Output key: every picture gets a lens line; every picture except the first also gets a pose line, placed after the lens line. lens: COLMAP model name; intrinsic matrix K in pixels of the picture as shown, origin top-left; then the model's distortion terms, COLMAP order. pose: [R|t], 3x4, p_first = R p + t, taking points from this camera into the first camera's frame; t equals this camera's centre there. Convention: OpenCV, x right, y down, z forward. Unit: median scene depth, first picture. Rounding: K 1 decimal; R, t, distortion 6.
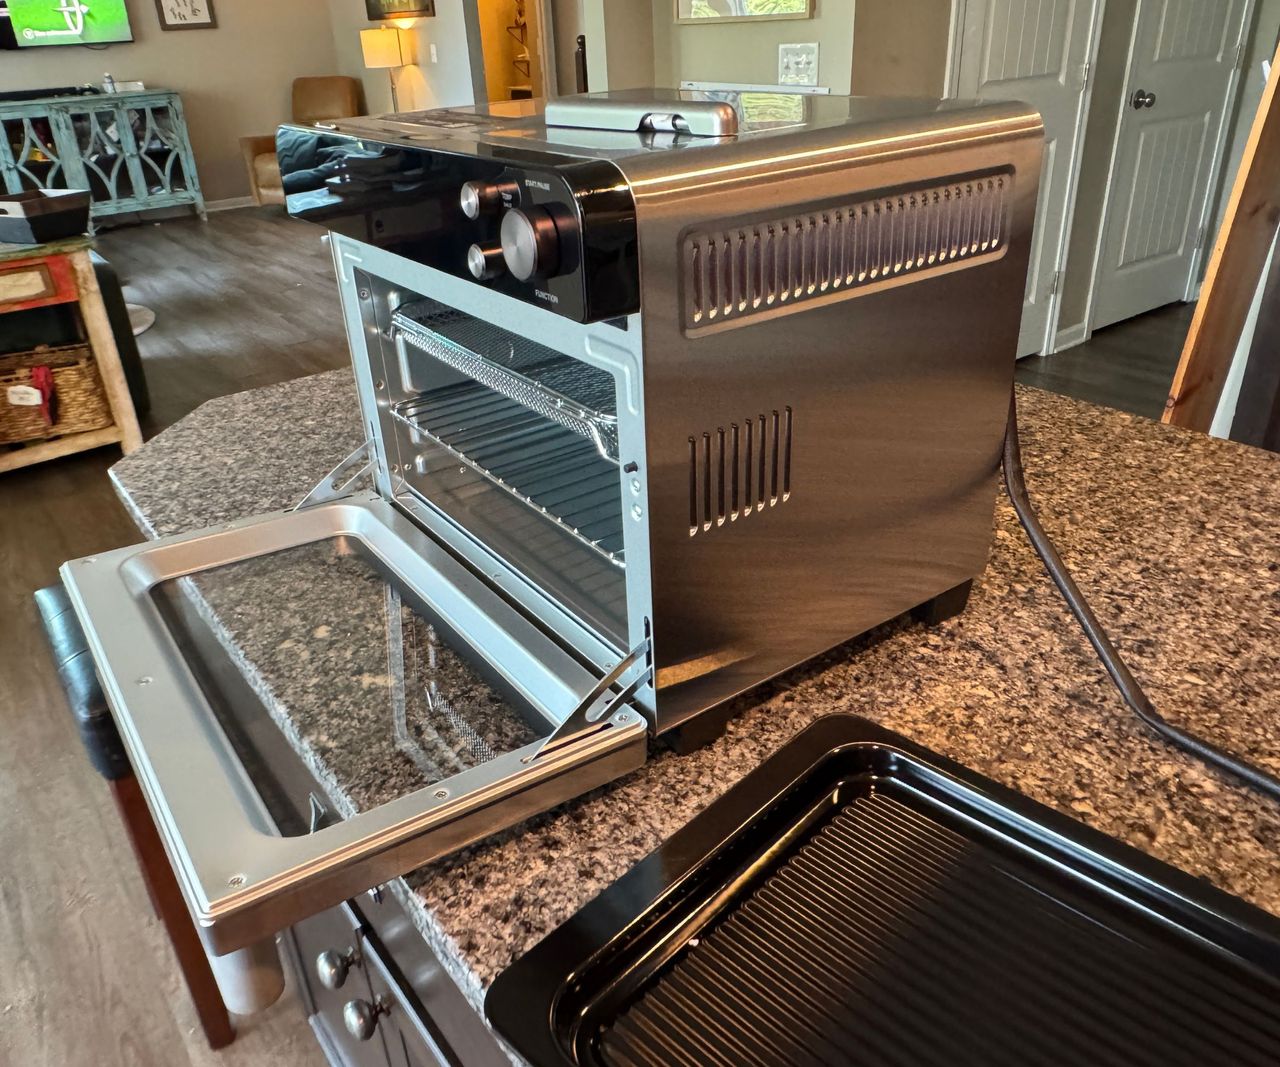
lens RADIAL K [[975.7, 0, 595.5], [0, 975.7, 536.6], [0, 0, 1]] dist [-0.079595, 0.087654]
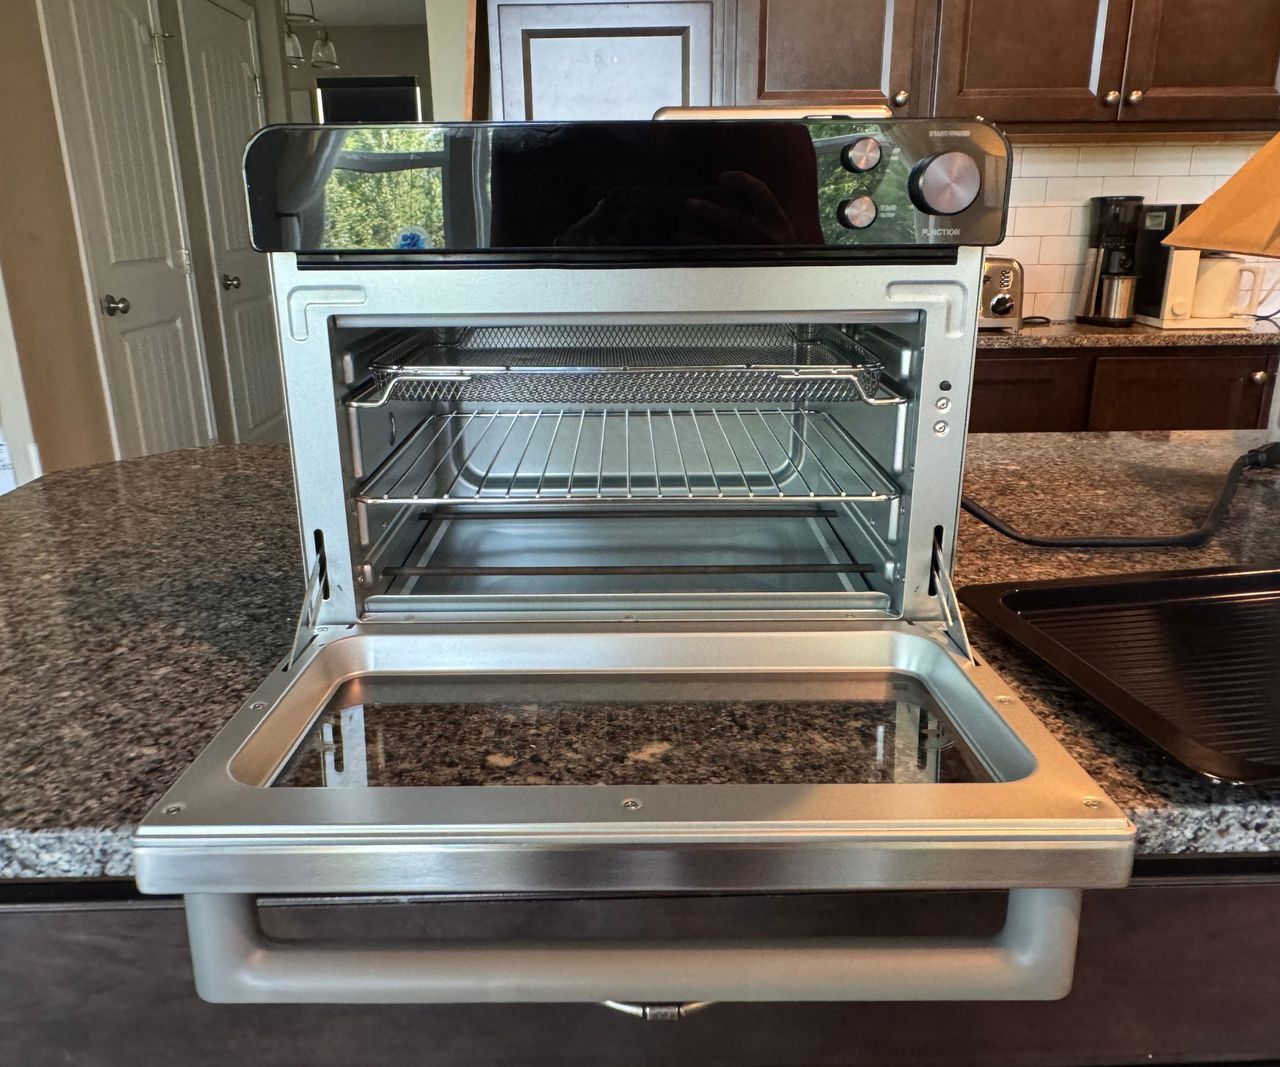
lens RADIAL K [[1002.8, 0, 580.9], [0, 1002.8, 531.3], [0, 0, 1]] dist [-0.008259, 0.007569]
pose [[0.589706, -0.206058, 0.780888, -0.191423], [0.366822, 0.929752, -0.031675, -0.004733], [-0.719505, 0.305126, 0.623867, 0.095255]]
